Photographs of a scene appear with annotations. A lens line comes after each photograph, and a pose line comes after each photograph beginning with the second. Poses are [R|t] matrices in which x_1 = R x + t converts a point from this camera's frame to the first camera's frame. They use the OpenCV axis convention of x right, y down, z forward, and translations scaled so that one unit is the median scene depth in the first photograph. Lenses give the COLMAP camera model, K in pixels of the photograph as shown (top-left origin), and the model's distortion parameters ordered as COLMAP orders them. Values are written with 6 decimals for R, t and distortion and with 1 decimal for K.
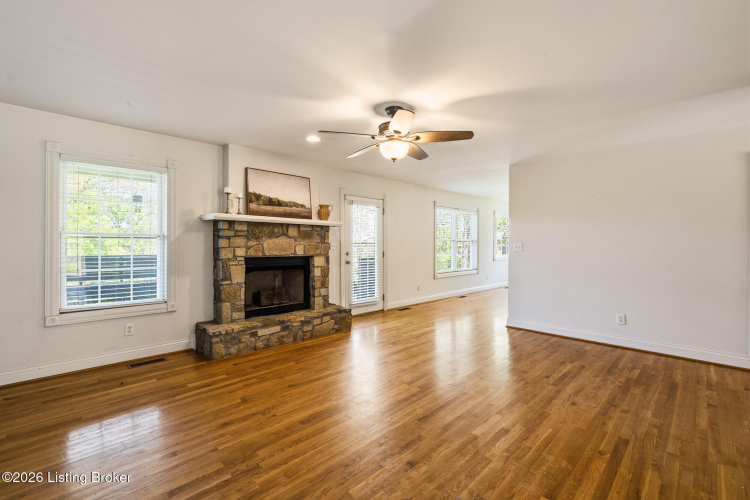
lens RADIAL K [[347.9, 0, 375.0], [0, 347.9, 250.0], [0, 0, 1]] dist [0.000518, 0.000239]
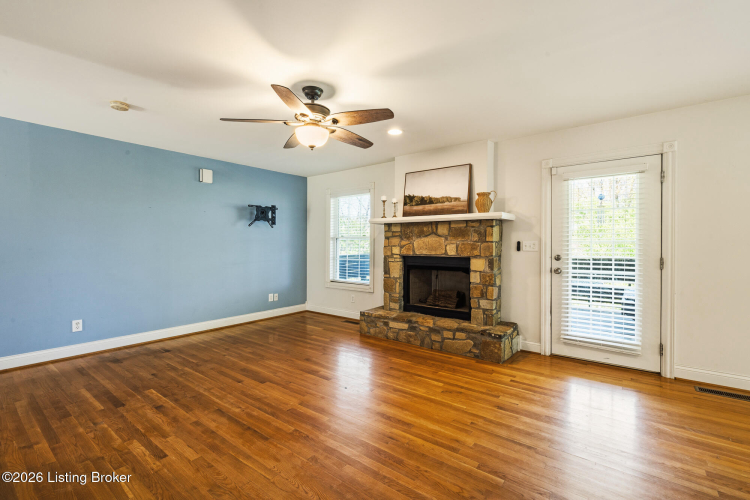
lens RADIAL K [[347.9, 0, 375.0], [0, 347.9, 250.0], [0, 0, 1]] dist [0.000518, 0.000239]
pose [[0.088979, 0.018135, -0.995868, 0.671514], [-0.013512, 0.999764, 0.016999, -0.012622], [0.995942, 0.011944, 0.089203, 0.758773]]
